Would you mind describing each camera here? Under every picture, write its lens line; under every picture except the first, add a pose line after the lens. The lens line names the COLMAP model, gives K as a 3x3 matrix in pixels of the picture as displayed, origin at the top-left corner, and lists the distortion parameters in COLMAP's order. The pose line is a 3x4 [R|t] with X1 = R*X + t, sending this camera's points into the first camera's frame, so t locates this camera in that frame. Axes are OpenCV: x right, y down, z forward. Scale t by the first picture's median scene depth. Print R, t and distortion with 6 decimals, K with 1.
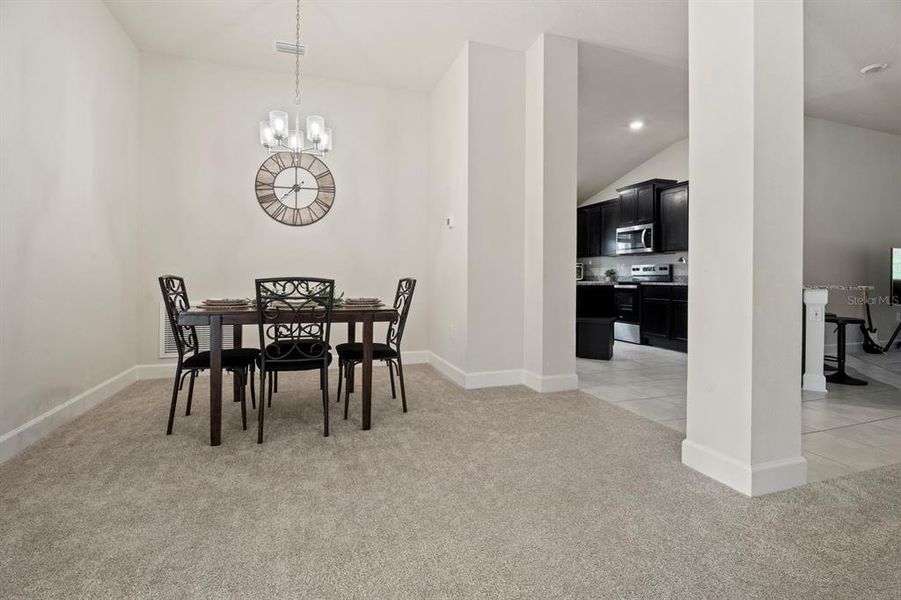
lens RADIAL K [[425.1, 0, 452.9], [0, 425.1, 278.4], [0, 0, 1]] dist [-0.002169, 0.000007]
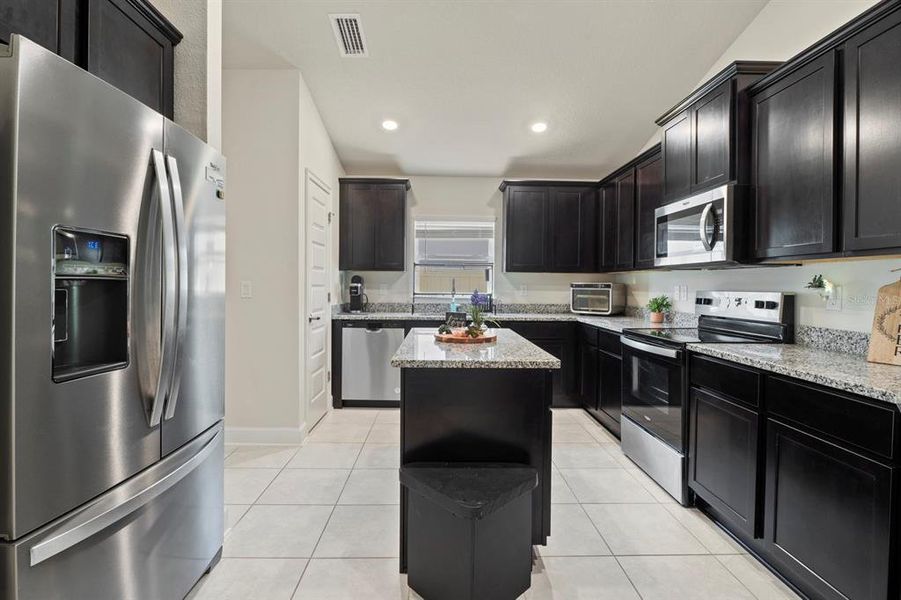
lens RADIAL K [[419.5, 0, 450.9], [0, 419.5, 288.5], [0, 0, 1]] dist [-0.004152, 0.000027]
pose [[0.952171, 0.004704, -0.305531, 0.343986], [-0.002899, 0.999976, 0.006360, -0.039433], [0.305553, -0.005170, 0.952161, 0.563332]]
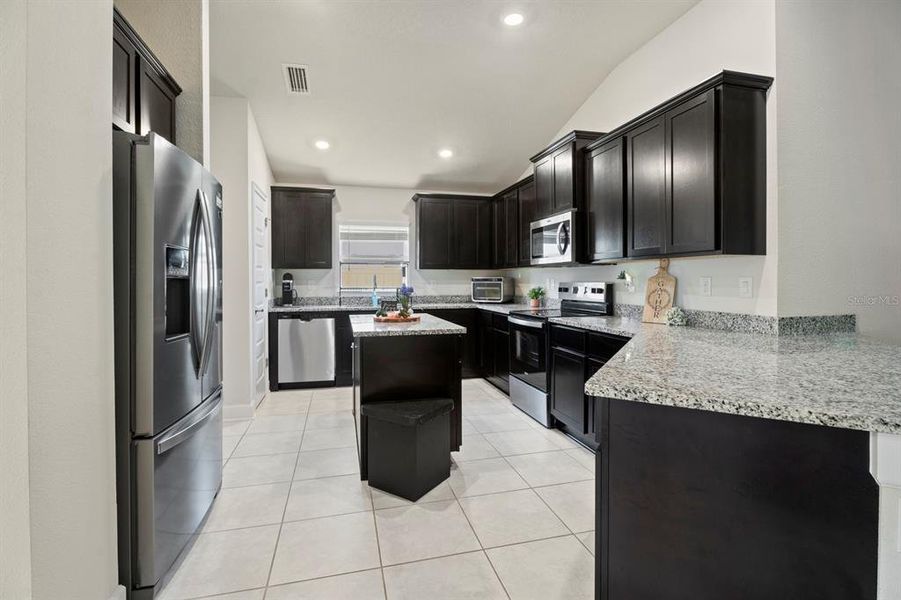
lens RADIAL K [[425.1, 0, 452.9], [0, 425.1, 278.4], [0, 0, 1]] dist [-0.002169, 0.000007]
pose [[0.997142, -0.010338, -0.074840, 0.347369], [0.009866, 0.999929, -0.006679, -0.037905], [0.074904, 0.005921, 0.997173, 0.420581]]
